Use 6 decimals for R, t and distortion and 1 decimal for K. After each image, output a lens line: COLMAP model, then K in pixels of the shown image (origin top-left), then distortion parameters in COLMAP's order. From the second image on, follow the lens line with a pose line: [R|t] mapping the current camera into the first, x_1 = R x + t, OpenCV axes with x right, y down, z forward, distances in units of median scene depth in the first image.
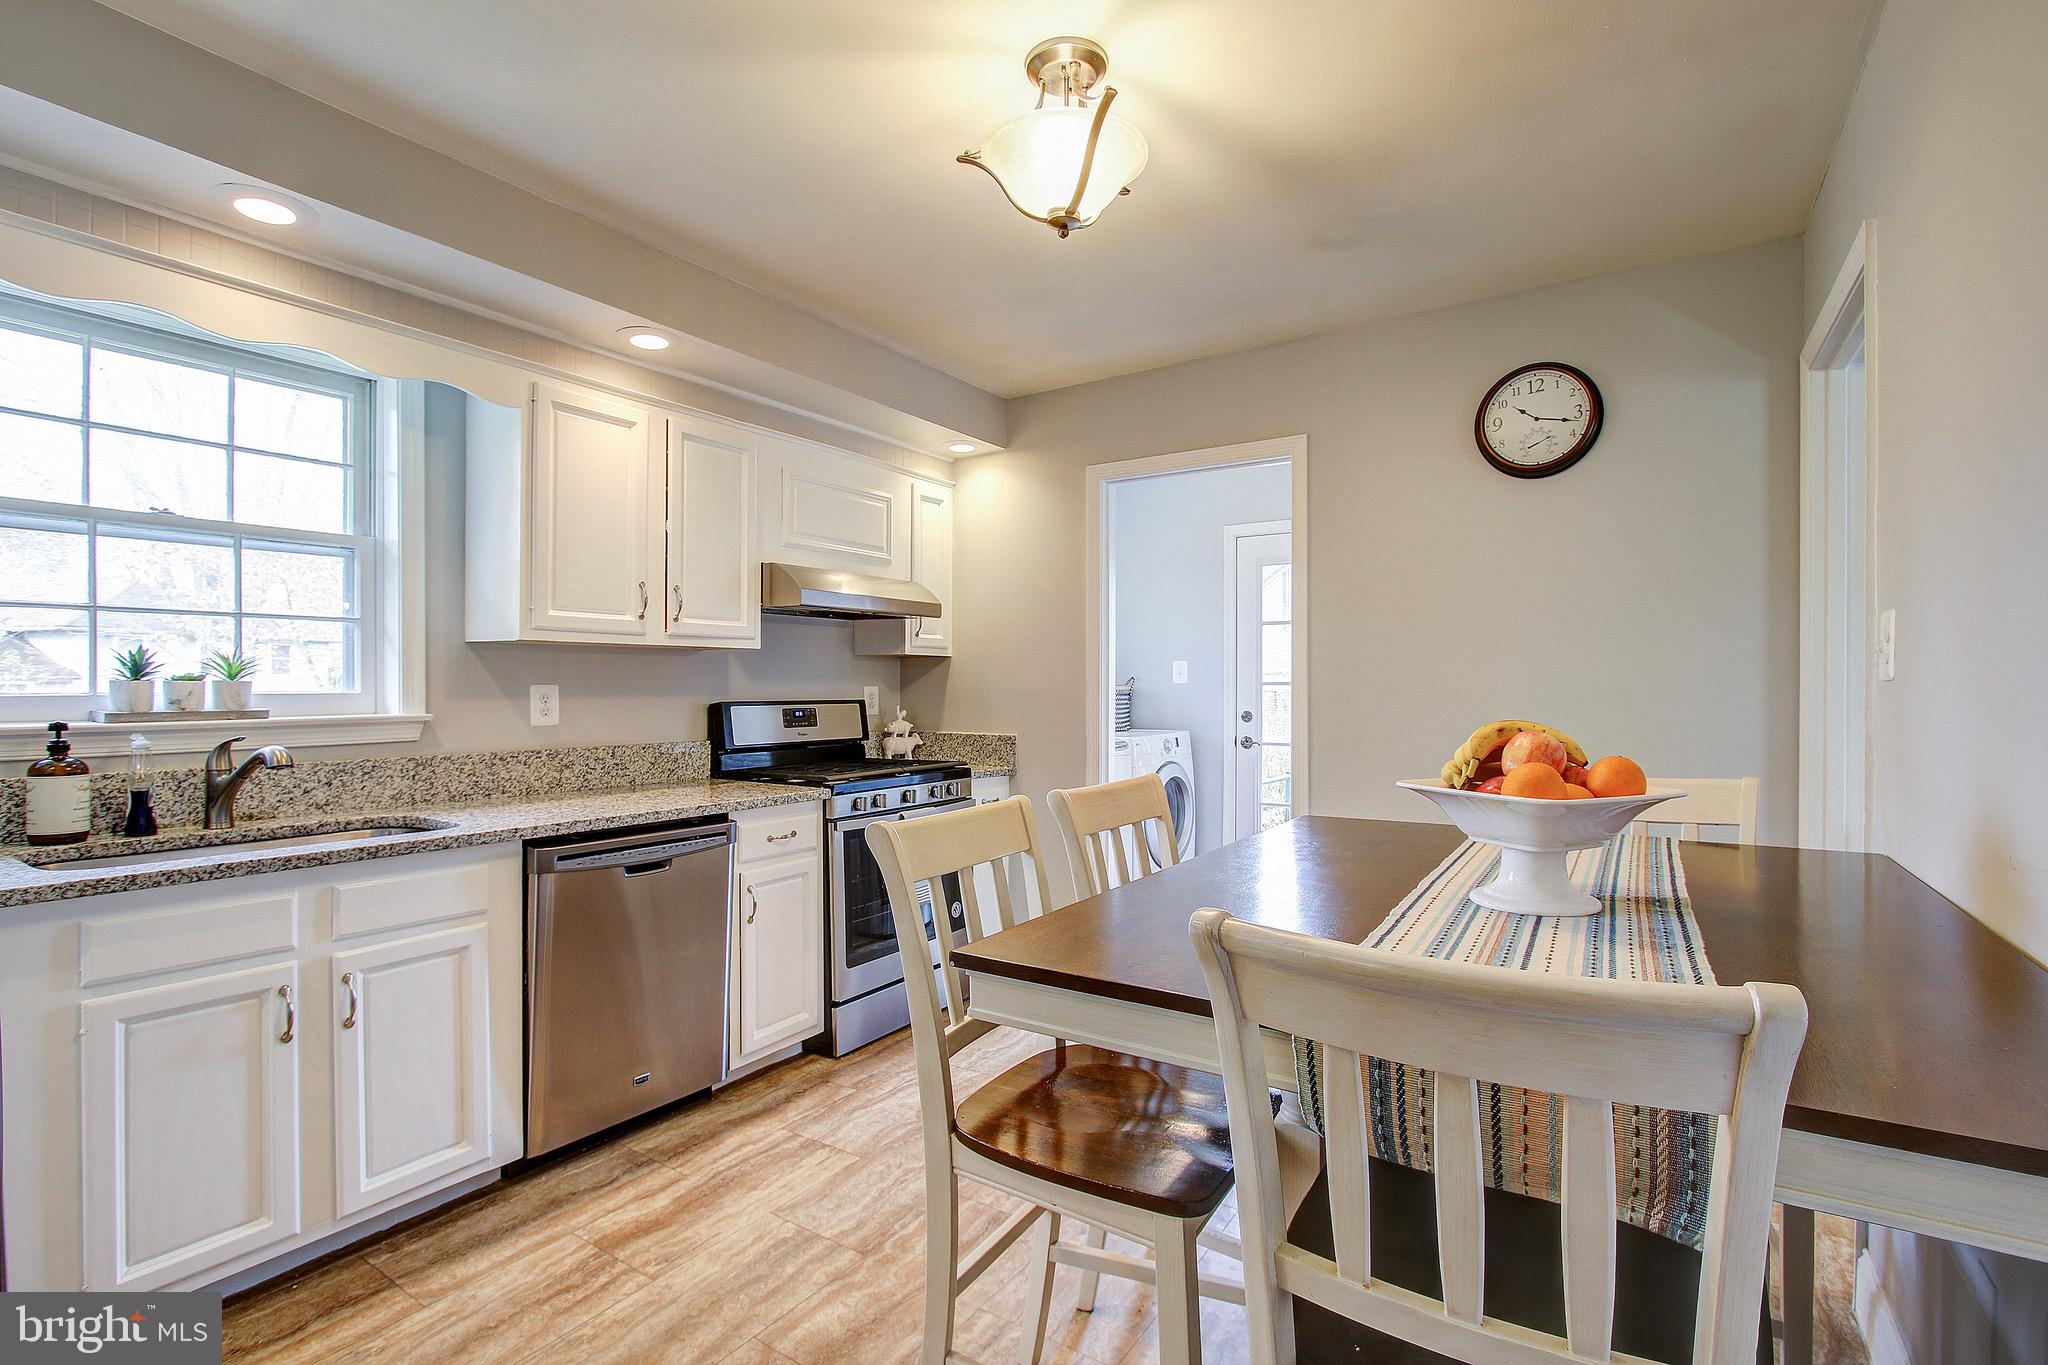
lens RADIAL K [[954.2, 0, 1027.8], [0, 954.2, 685.0], [0, 0, 1]] dist [-0.020367, 0.001277]
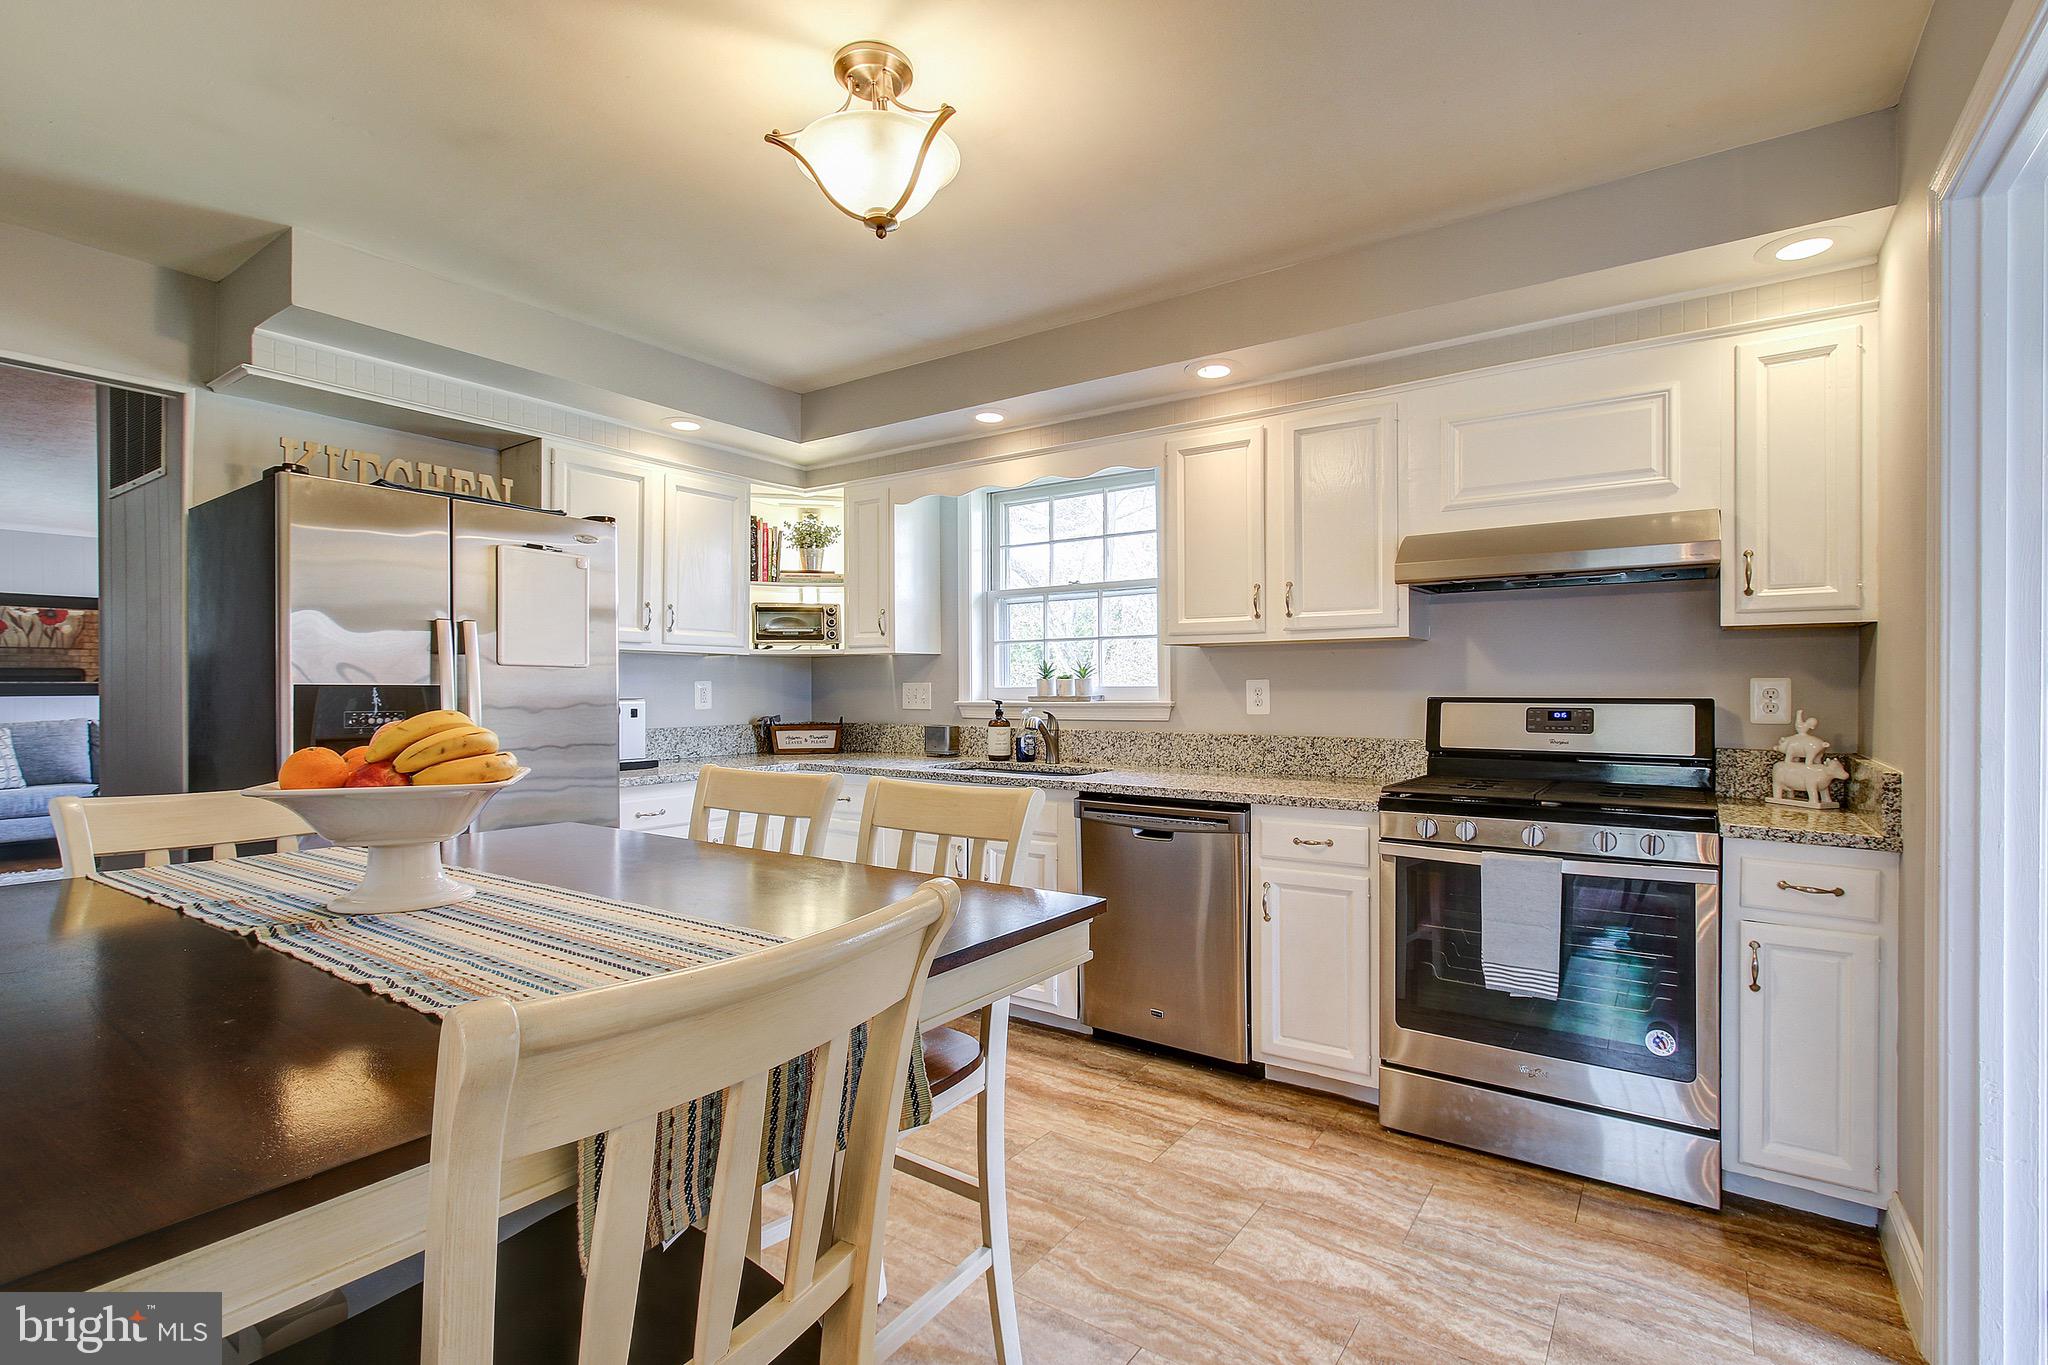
lens RADIAL K [[954.2, 0, 1029.7], [0, 954.2, 685.0], [0, 0, 1]] dist [-0.020367, 0.001277]
pose [[-0.043206, 0.001087, -0.999066, 0.709585], [0.005600, 0.999984, 0.000846, 0.004118], [0.999050, -0.005559, -0.043211, 0.810125]]
